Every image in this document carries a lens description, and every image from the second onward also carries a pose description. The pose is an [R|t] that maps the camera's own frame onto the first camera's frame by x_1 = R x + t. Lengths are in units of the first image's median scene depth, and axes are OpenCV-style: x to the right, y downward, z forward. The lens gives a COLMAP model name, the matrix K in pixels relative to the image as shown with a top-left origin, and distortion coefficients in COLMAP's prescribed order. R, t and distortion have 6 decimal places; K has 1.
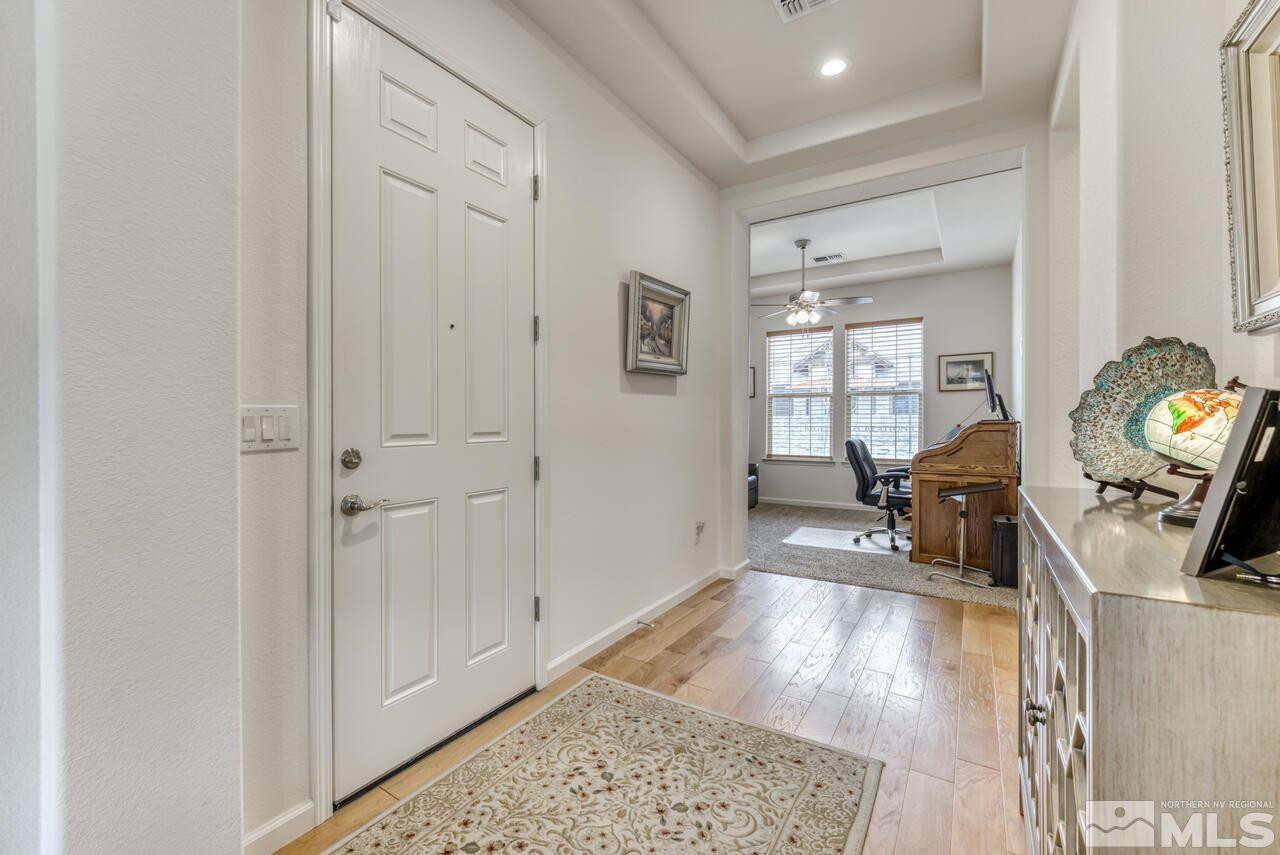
lens RADIAL K [[518.9, 0, 636.9], [0, 518.9, 420.3], [0, 0, 1]] dist [-0.002017, 0.004971]
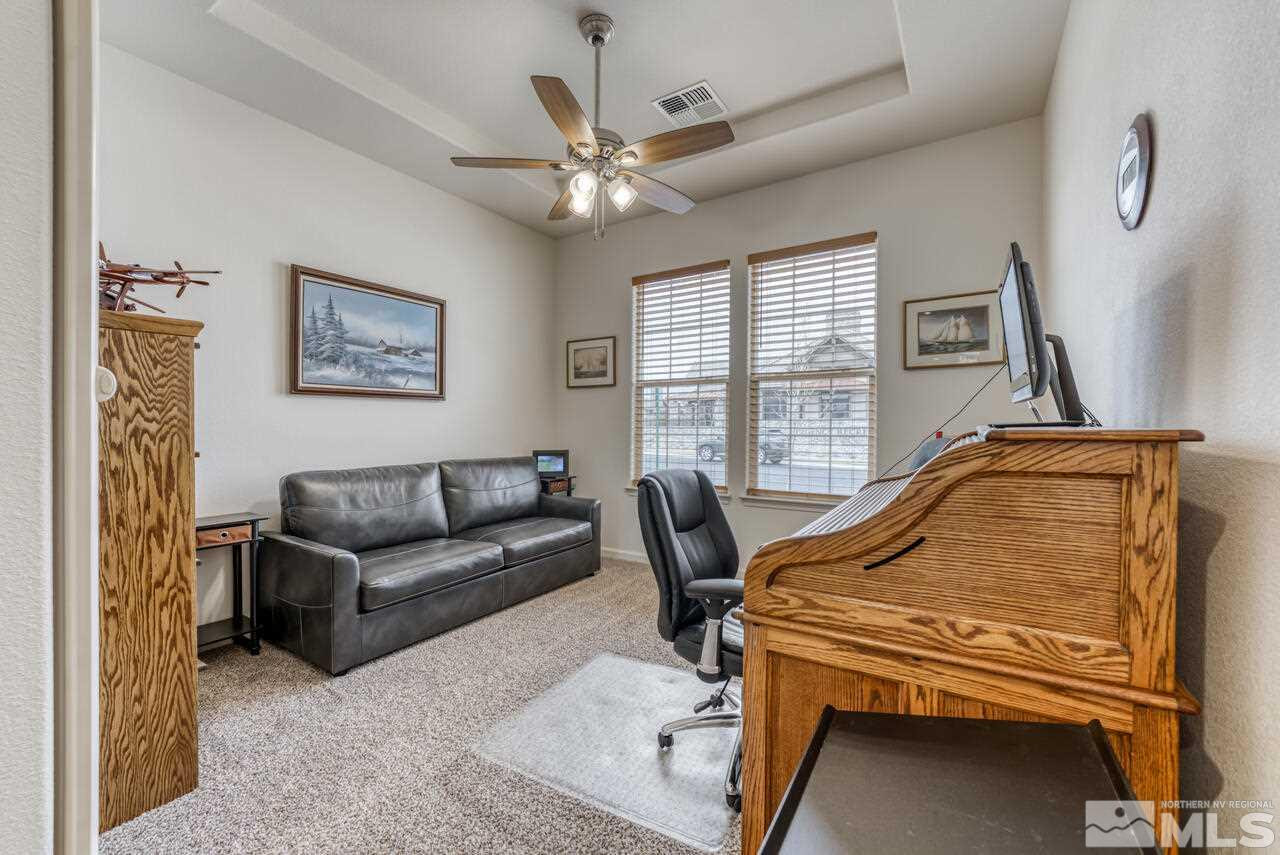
lens RADIAL K [[518.9, 0, 636.9], [0, 518.9, 420.3], [0, 0, 1]] dist [-0.002017, 0.004971]
pose [[0.999962, 0.005227, 0.006989, 0.315695], [-0.005219, 0.999986, -0.001259, -0.001292], [-0.006996, 0.001222, 0.999975, 0.487129]]
